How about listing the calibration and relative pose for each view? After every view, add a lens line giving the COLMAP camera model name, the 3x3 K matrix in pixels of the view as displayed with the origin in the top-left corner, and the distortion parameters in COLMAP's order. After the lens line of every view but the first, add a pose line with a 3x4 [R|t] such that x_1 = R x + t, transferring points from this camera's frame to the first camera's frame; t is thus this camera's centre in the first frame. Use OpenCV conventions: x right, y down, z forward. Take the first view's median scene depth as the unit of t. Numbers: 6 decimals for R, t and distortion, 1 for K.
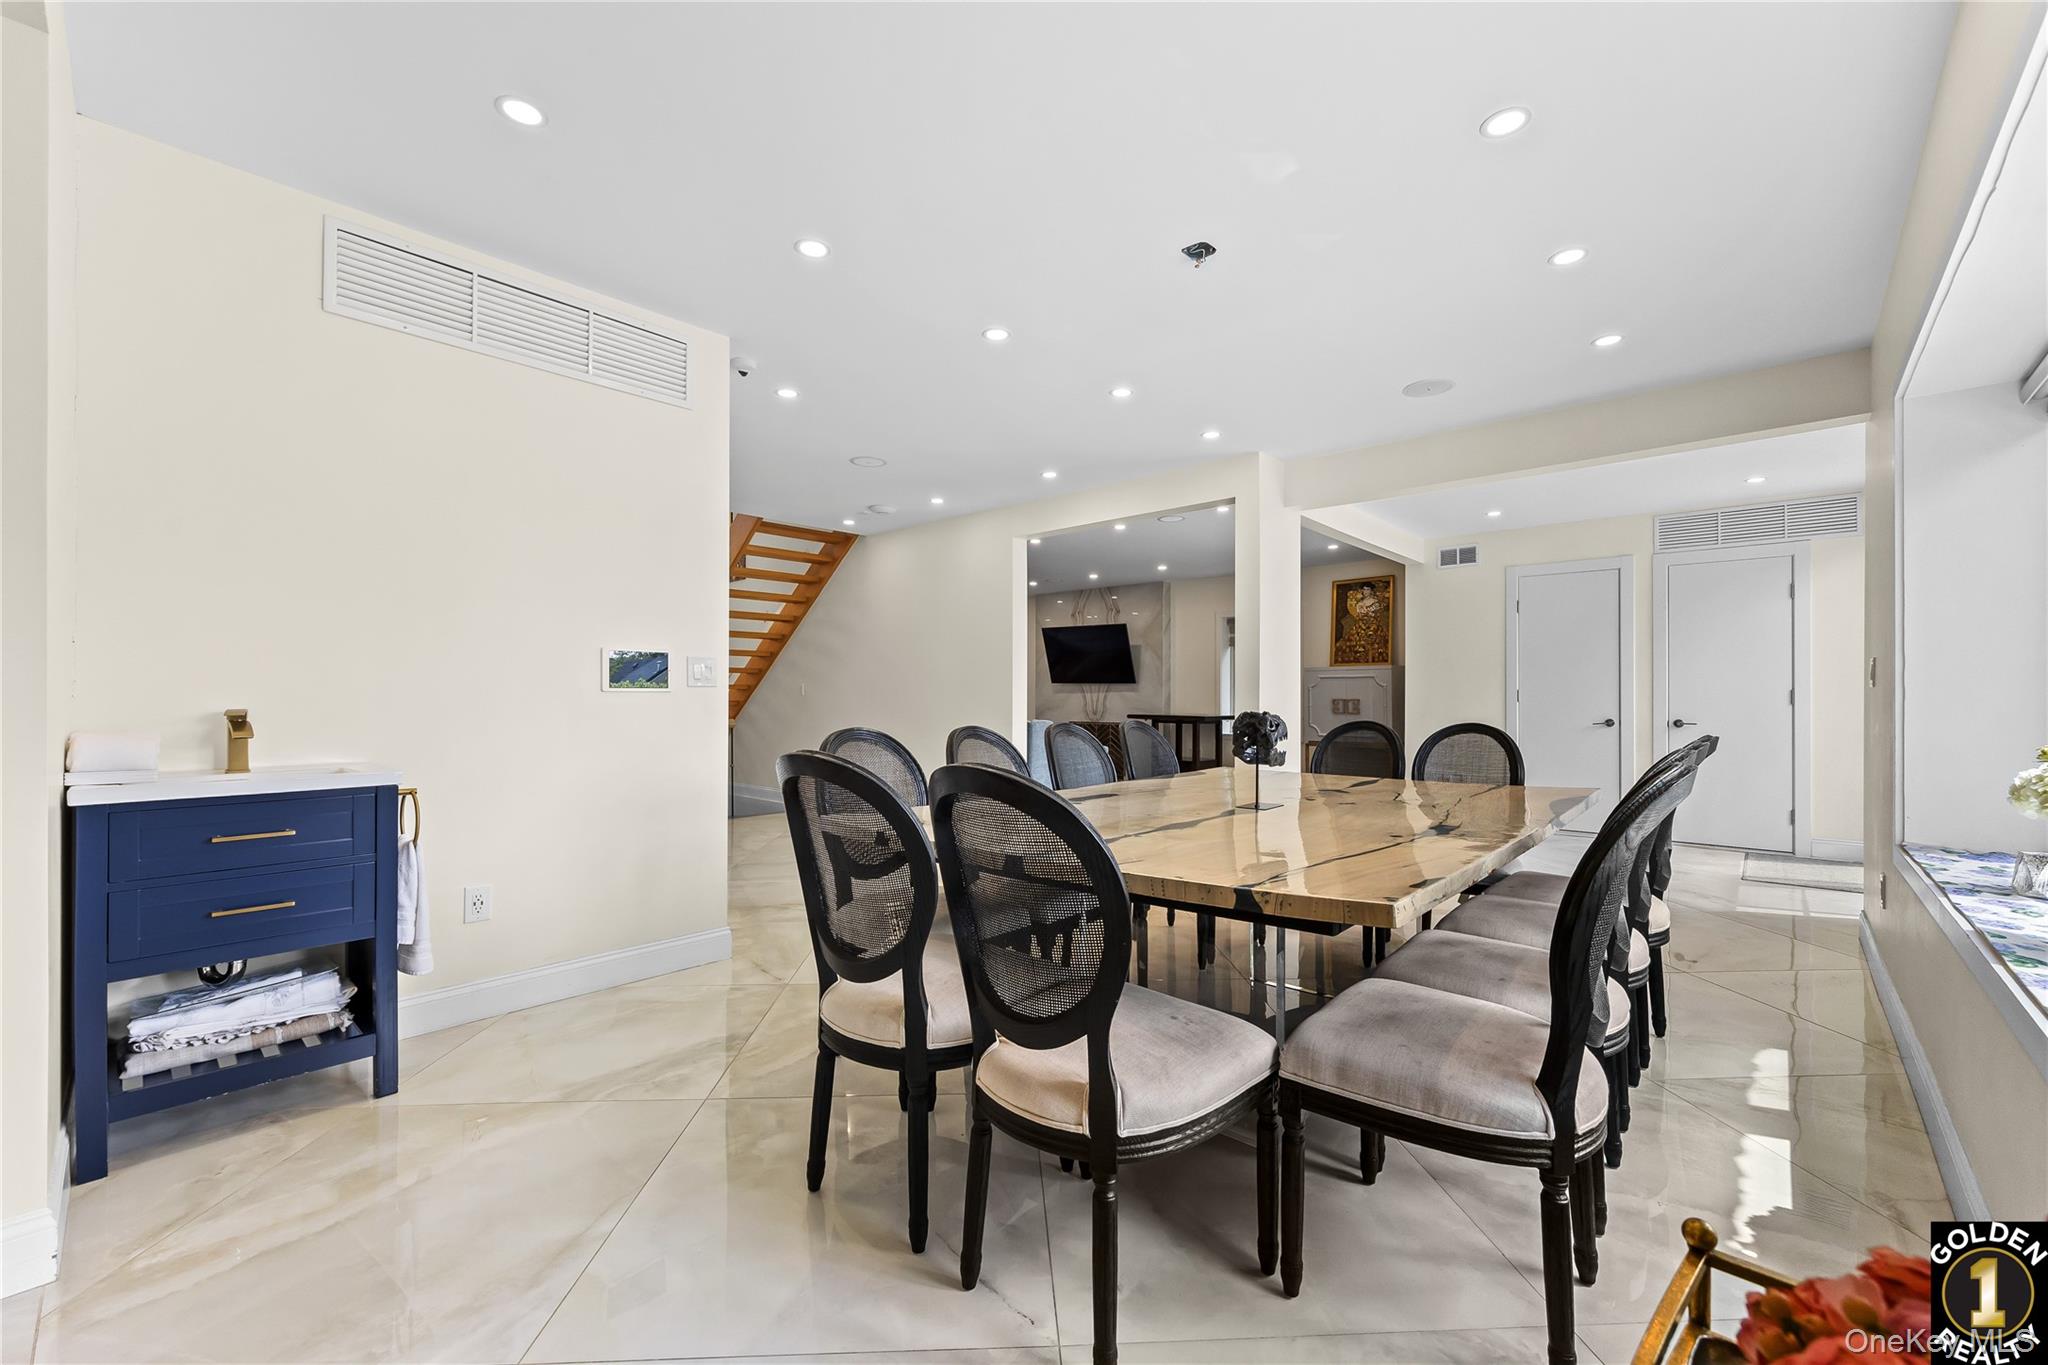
lens RADIAL K [[832.6, 0, 1031.2], [0, 832.6, 690.3], [0, 0, 1]] dist [-0.004689, -0.000522]
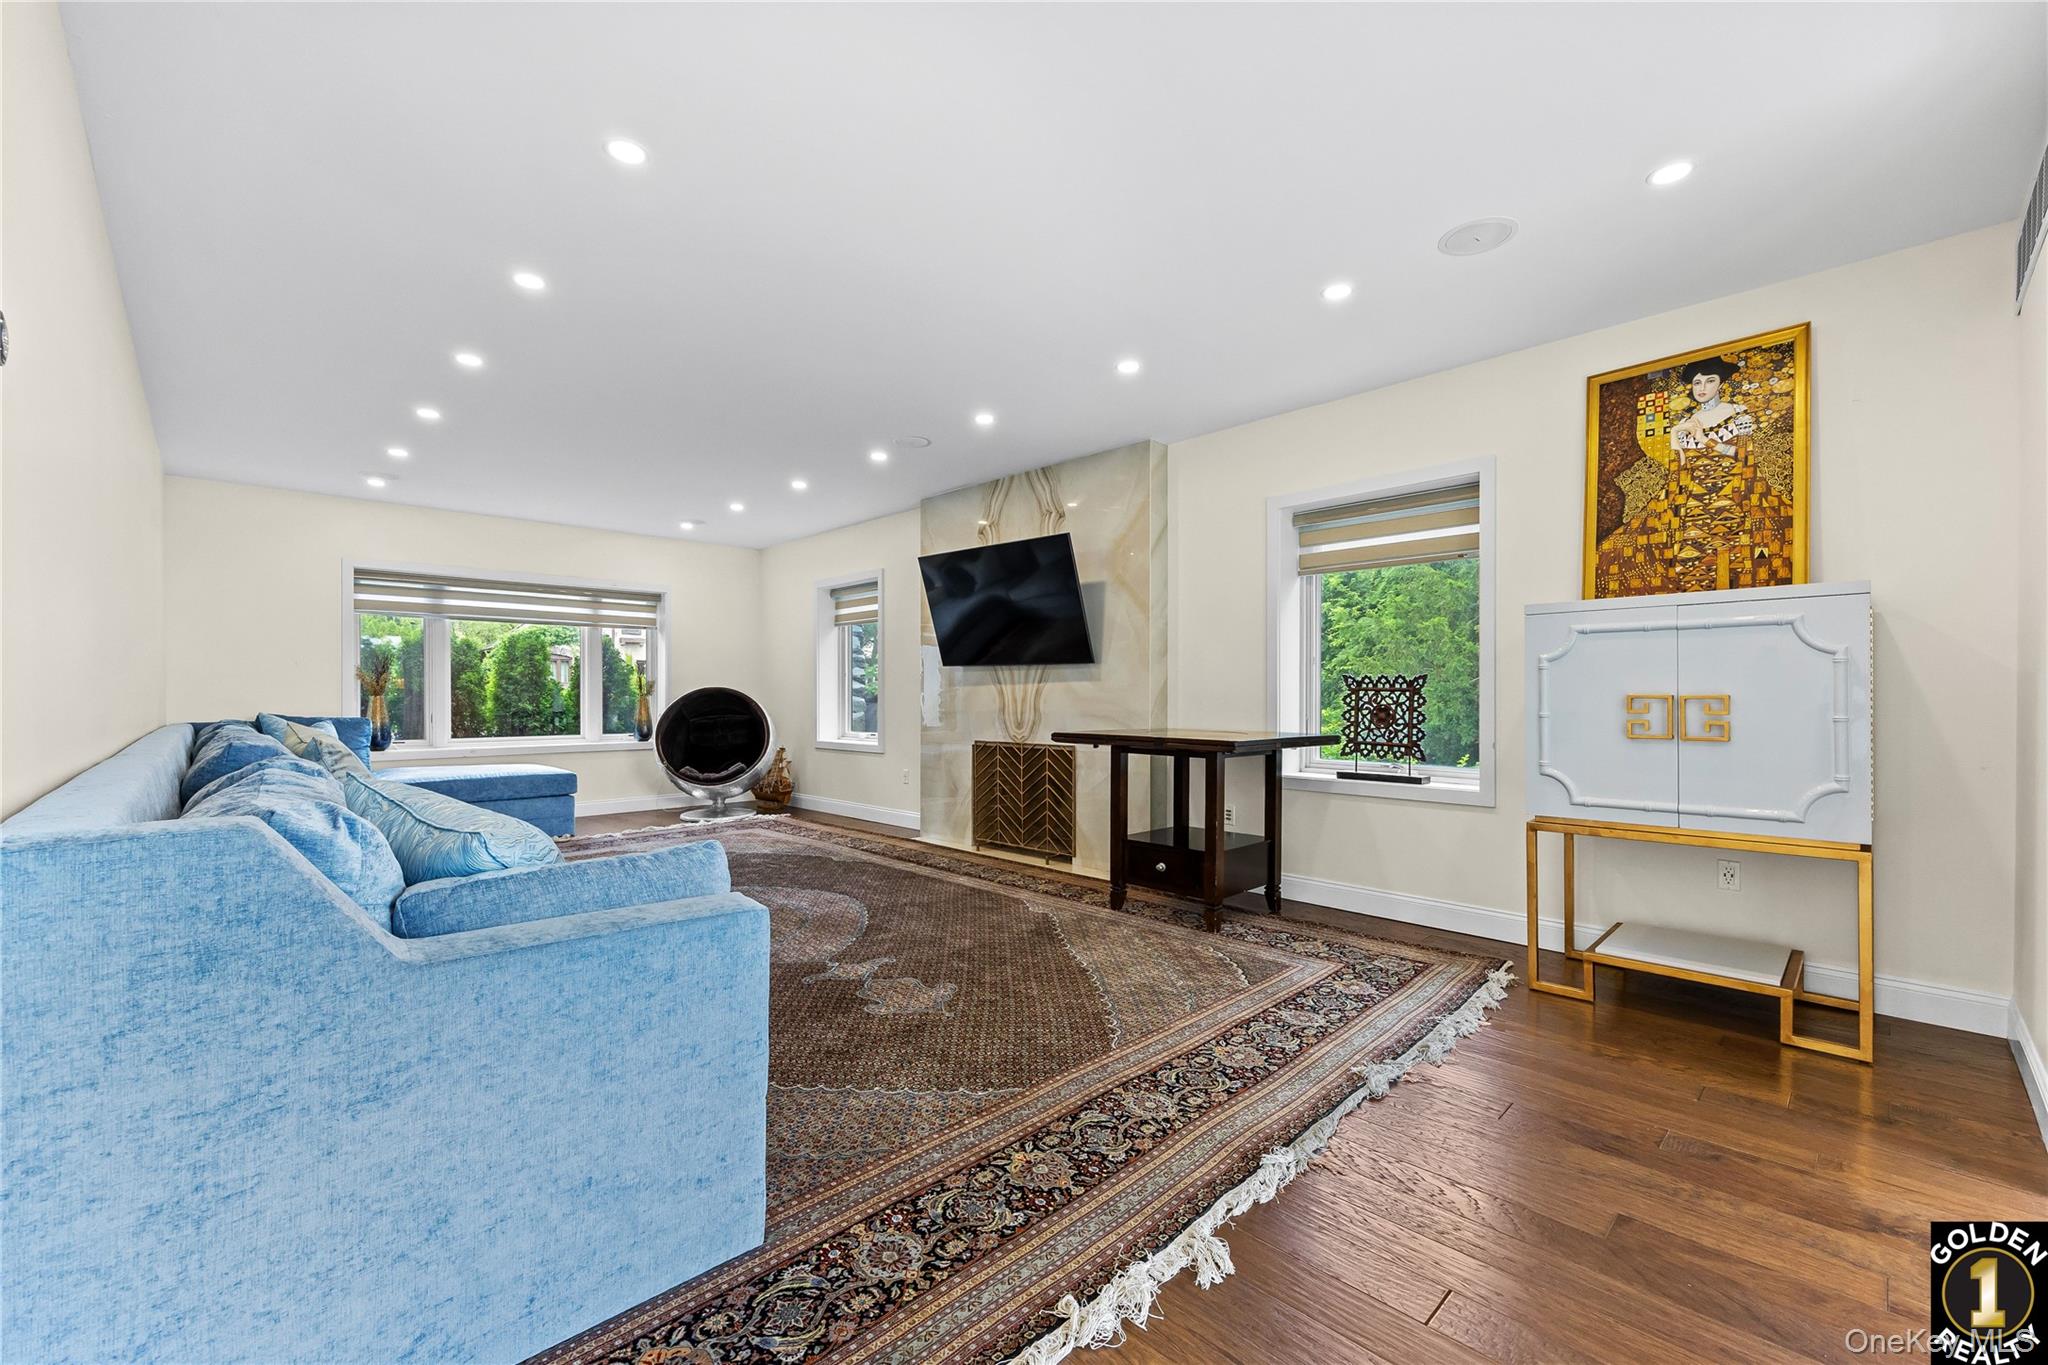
lens RADIAL K [[832.6, 0, 1016.6], [0, 832.6, 689.8], [0, 0, 1]] dist [-0.004689, -0.000522]
pose [[0.996755, -0.000907, -0.080486, 0.121968], [0.001061, 0.999998, 0.001876, 0.006052], [0.080484, -0.001956, 0.996754, 0.536113]]
